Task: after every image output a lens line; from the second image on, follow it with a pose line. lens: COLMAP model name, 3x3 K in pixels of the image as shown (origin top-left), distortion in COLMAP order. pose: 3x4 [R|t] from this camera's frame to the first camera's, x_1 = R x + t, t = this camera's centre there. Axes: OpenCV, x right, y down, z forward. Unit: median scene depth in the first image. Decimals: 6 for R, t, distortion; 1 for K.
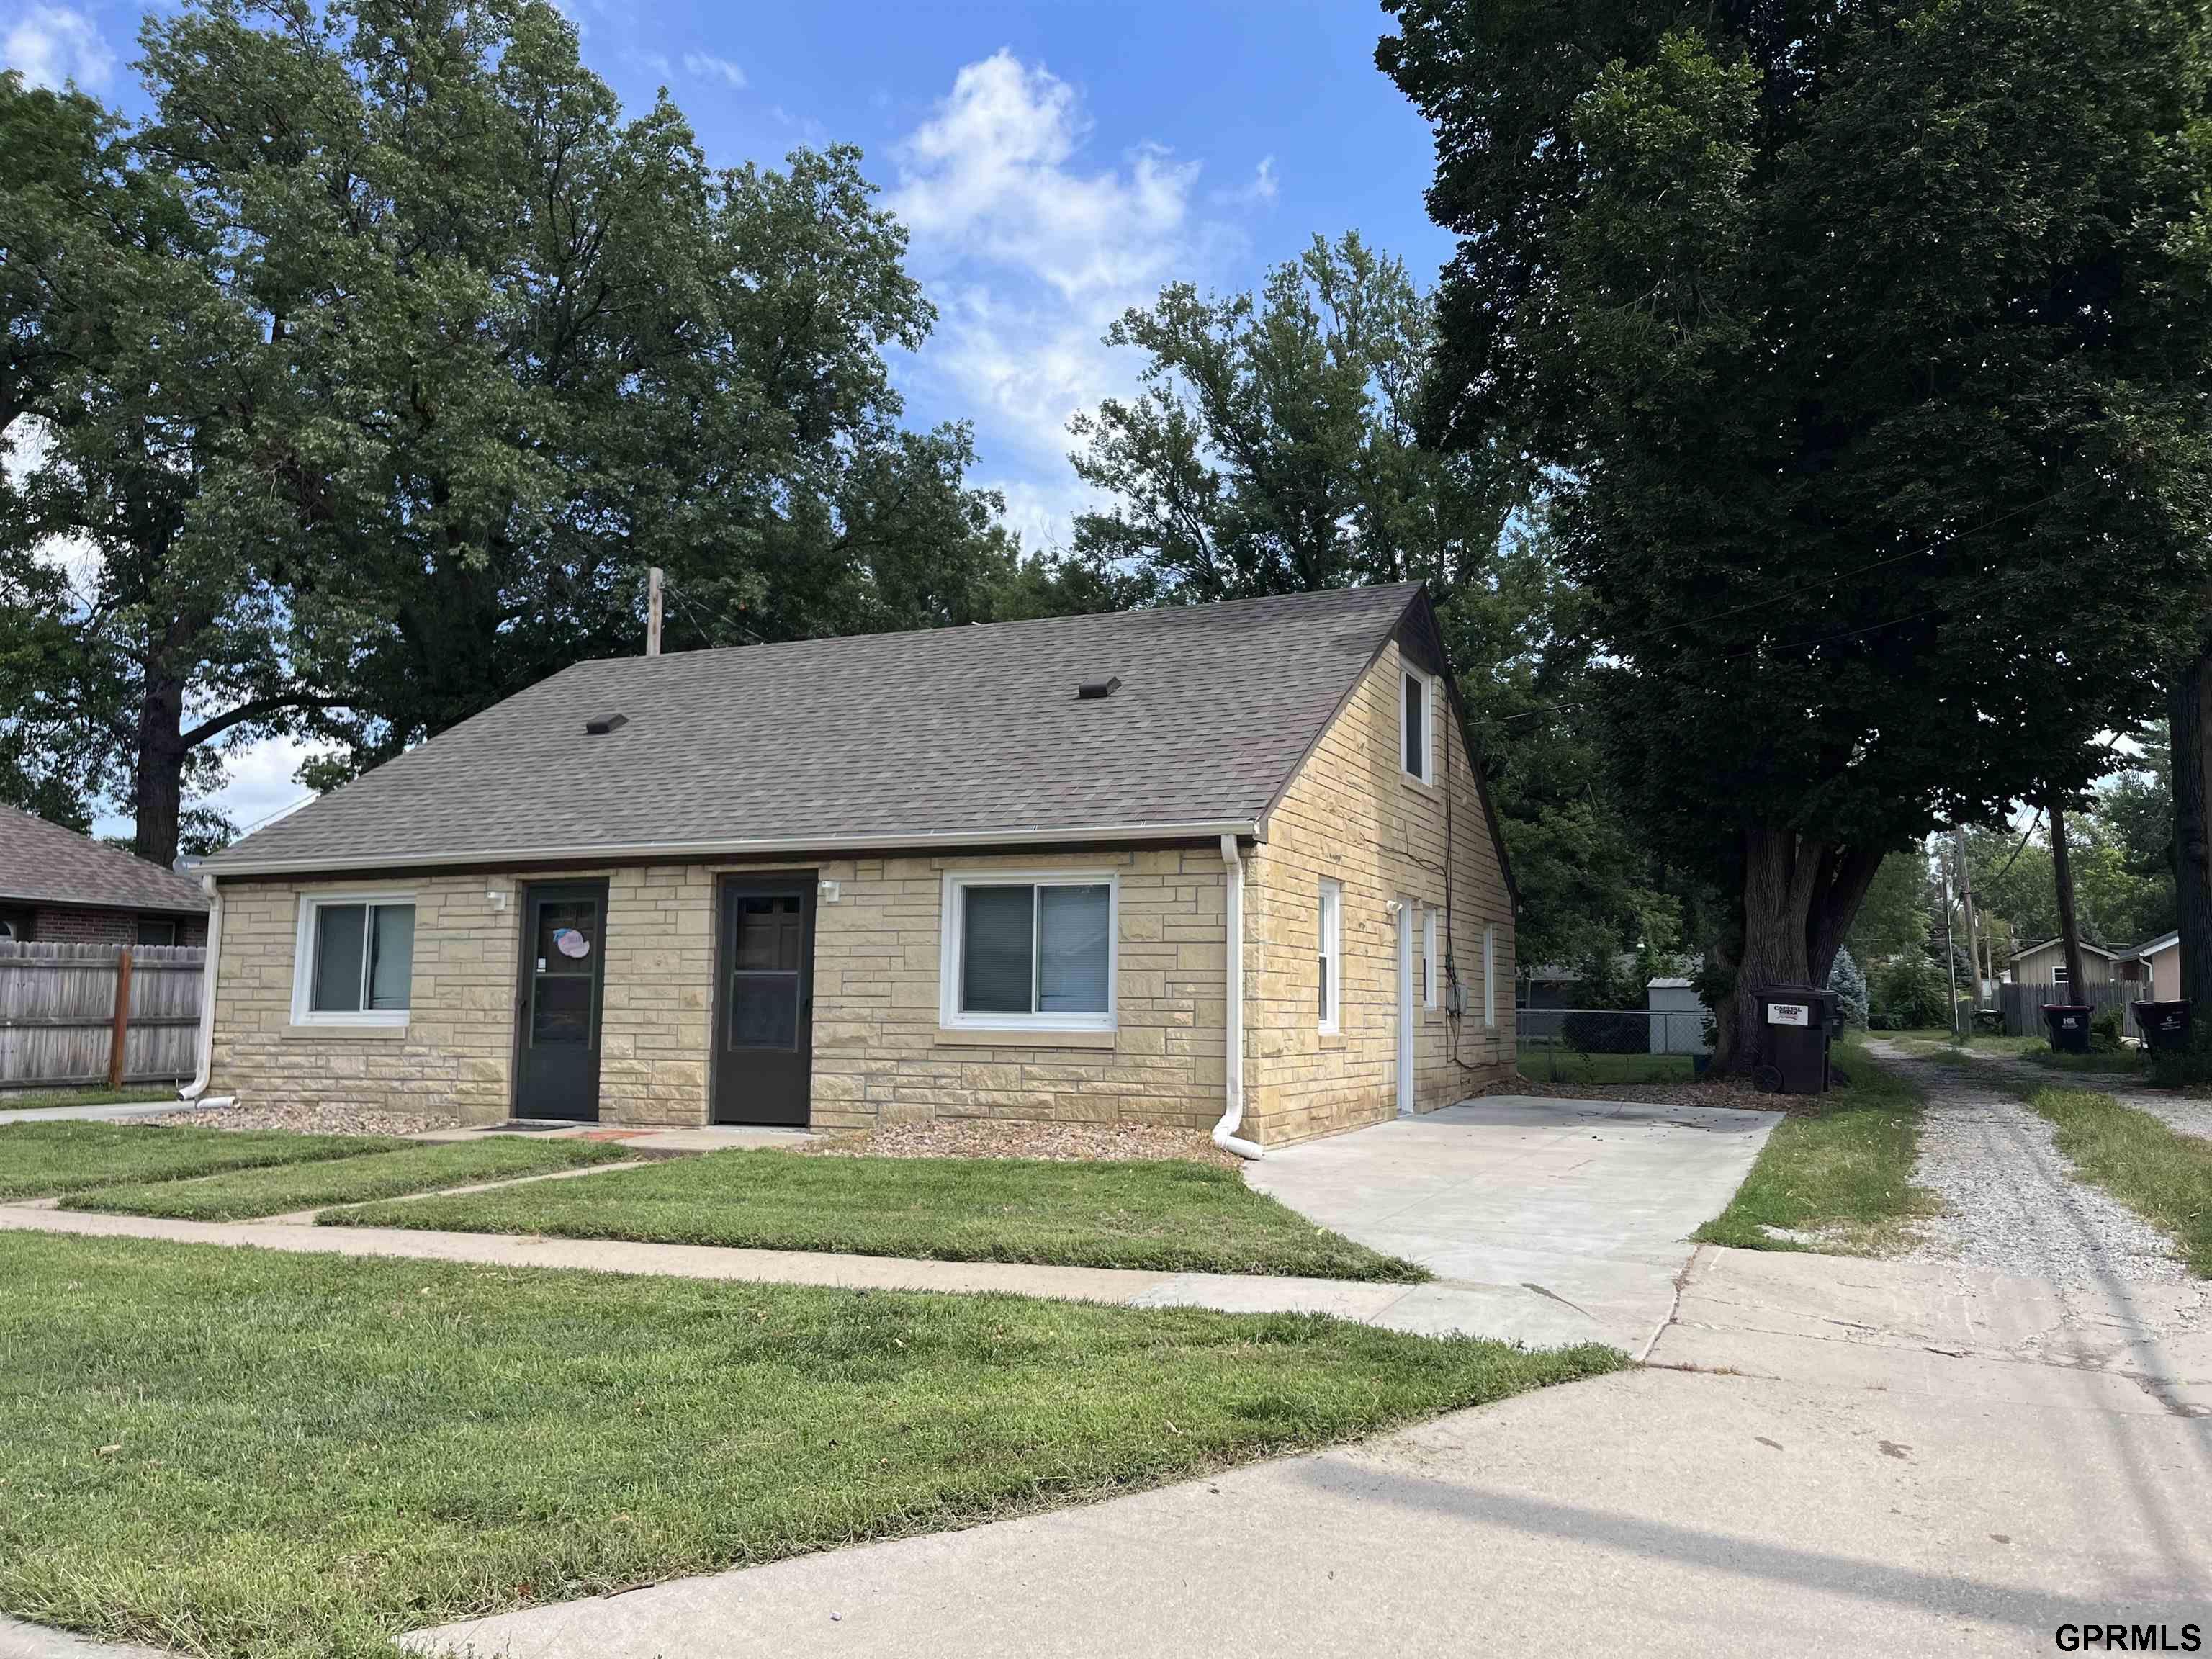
lens RADIAL K [[1671.6, 0, 1112.4], [0, 1671.6, 826.8], [0, 0, 1]] dist [0.032924, -0.041913]
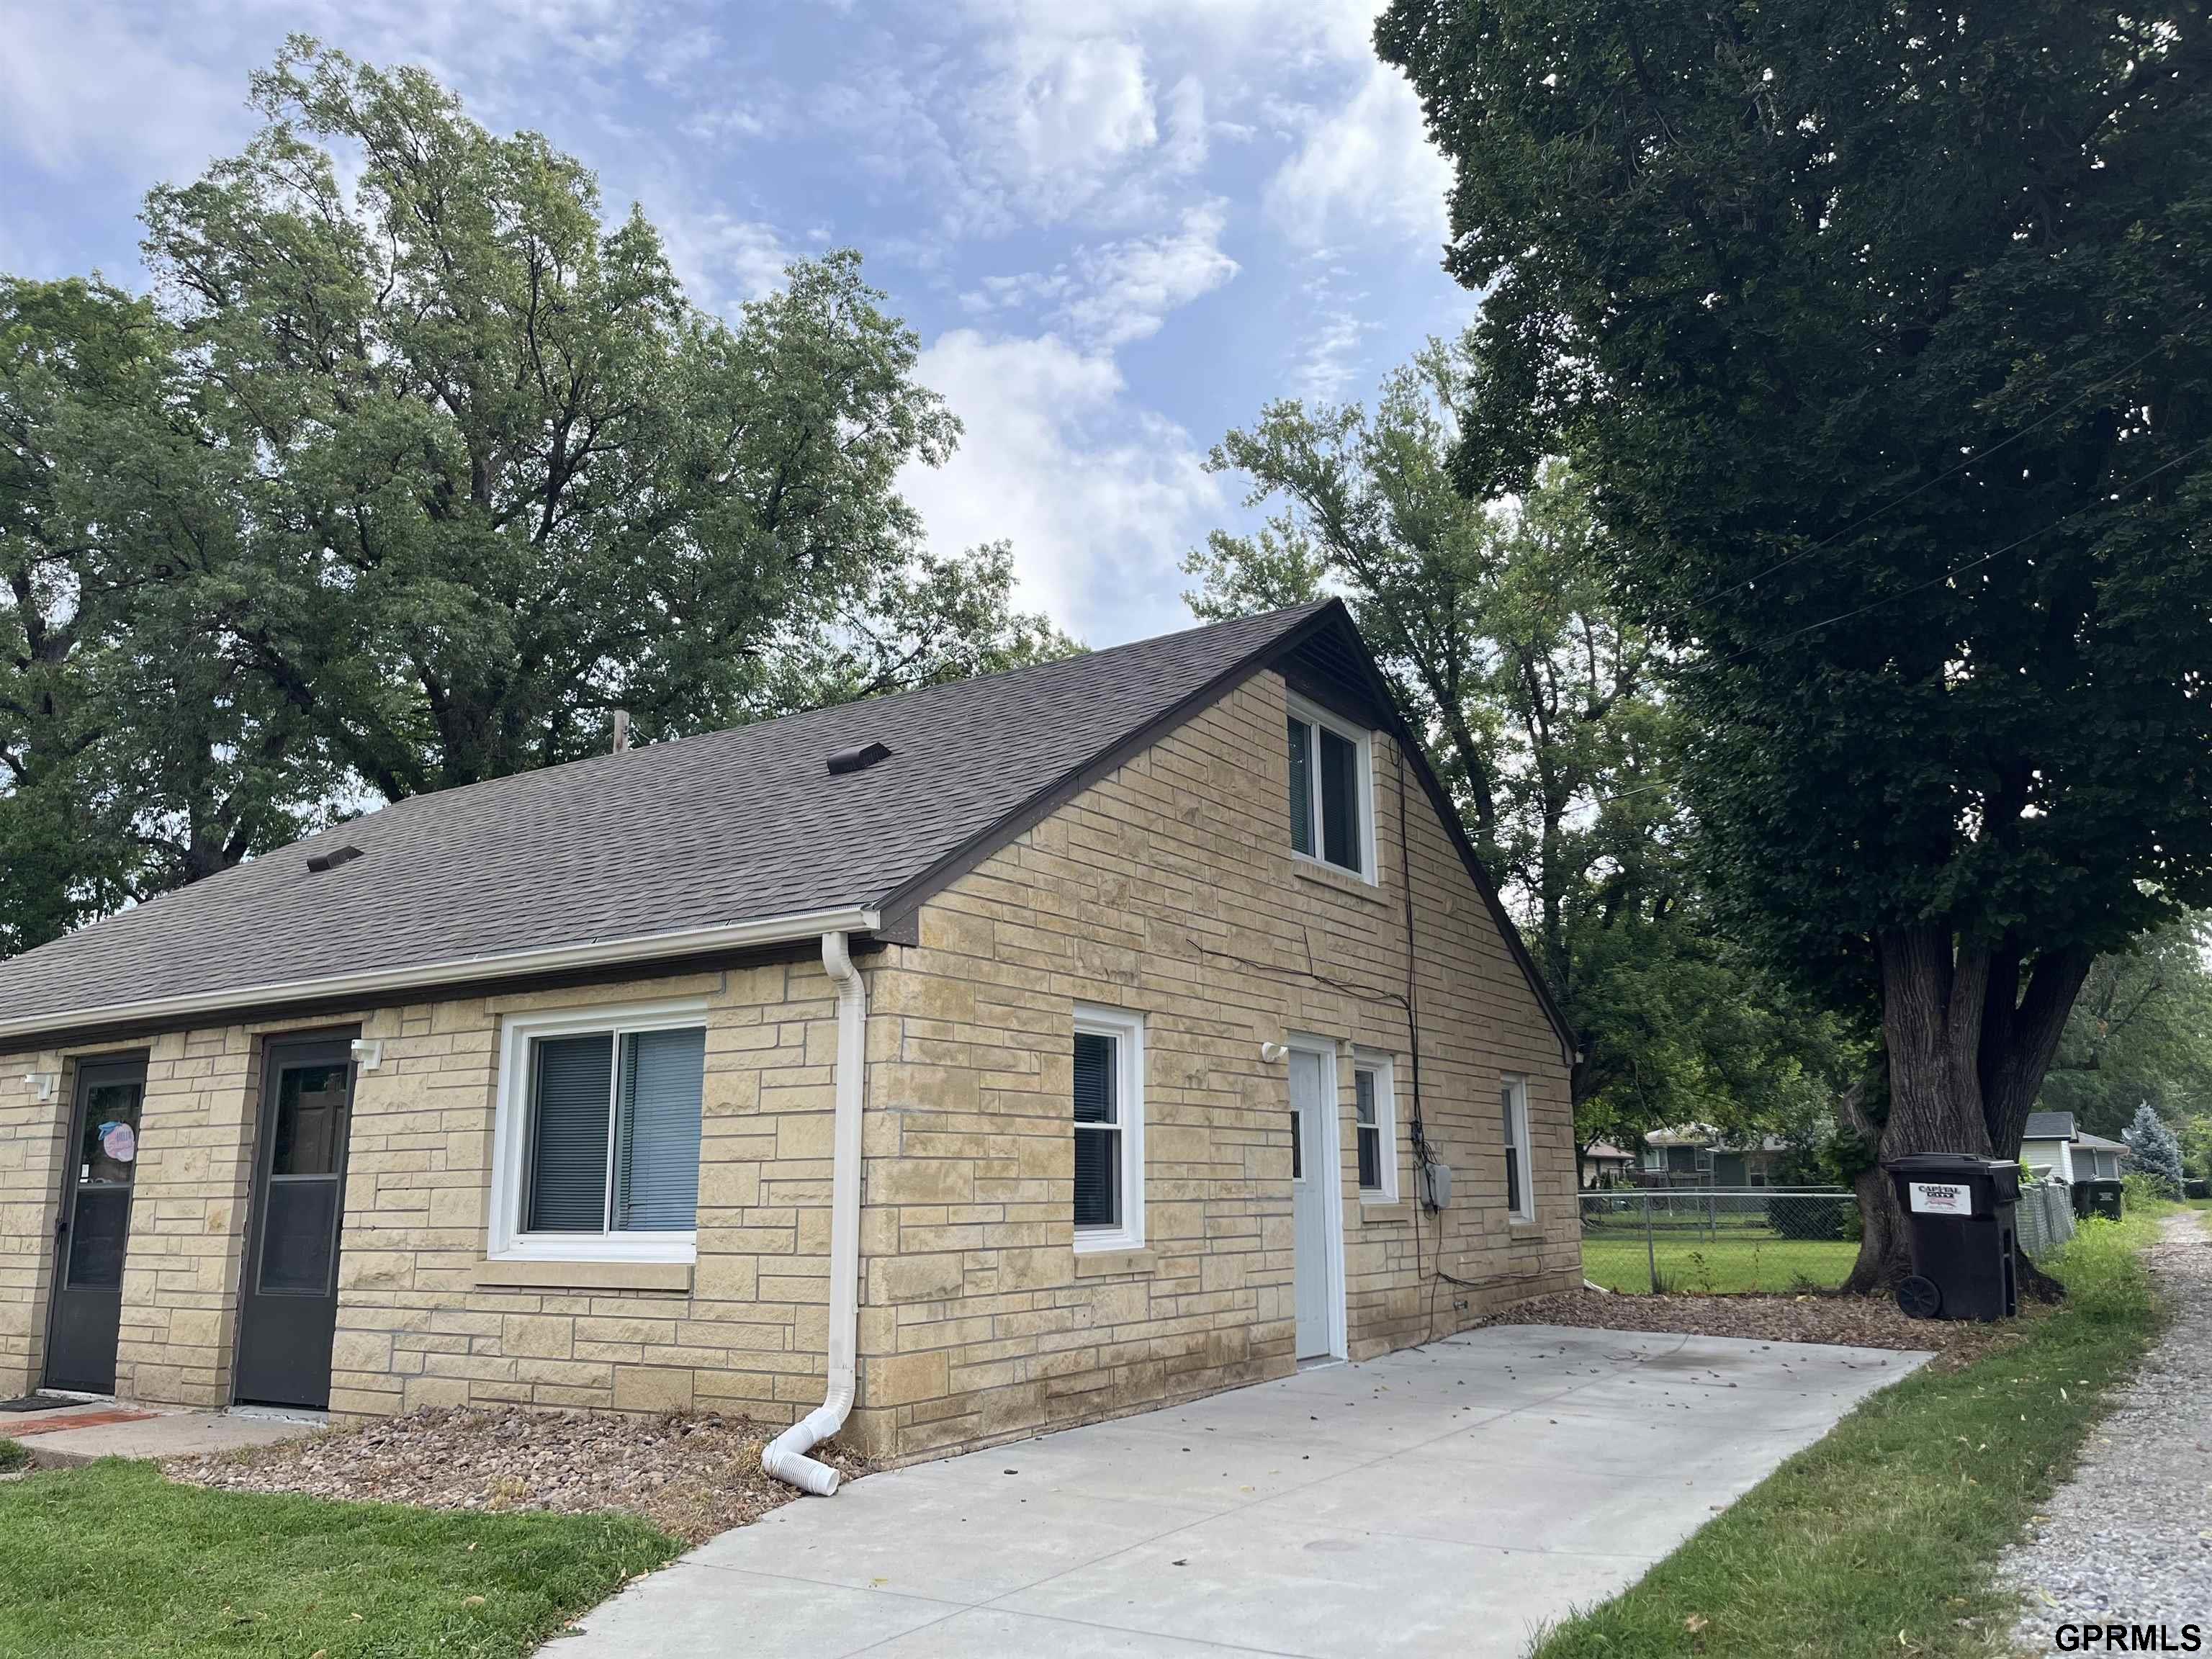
lens RADIAL K [[1671.6, 0, 1106.1], [0, 1671.6, 834.8], [0, 0, 1]] dist [0.032924, -0.041913]
pose [[0.988723, -0.053106, -0.140020, 0.194307], [0.038473, 0.993705, -0.105216, 0.028237], [0.144727, 0.098642, 0.984542, 0.306887]]
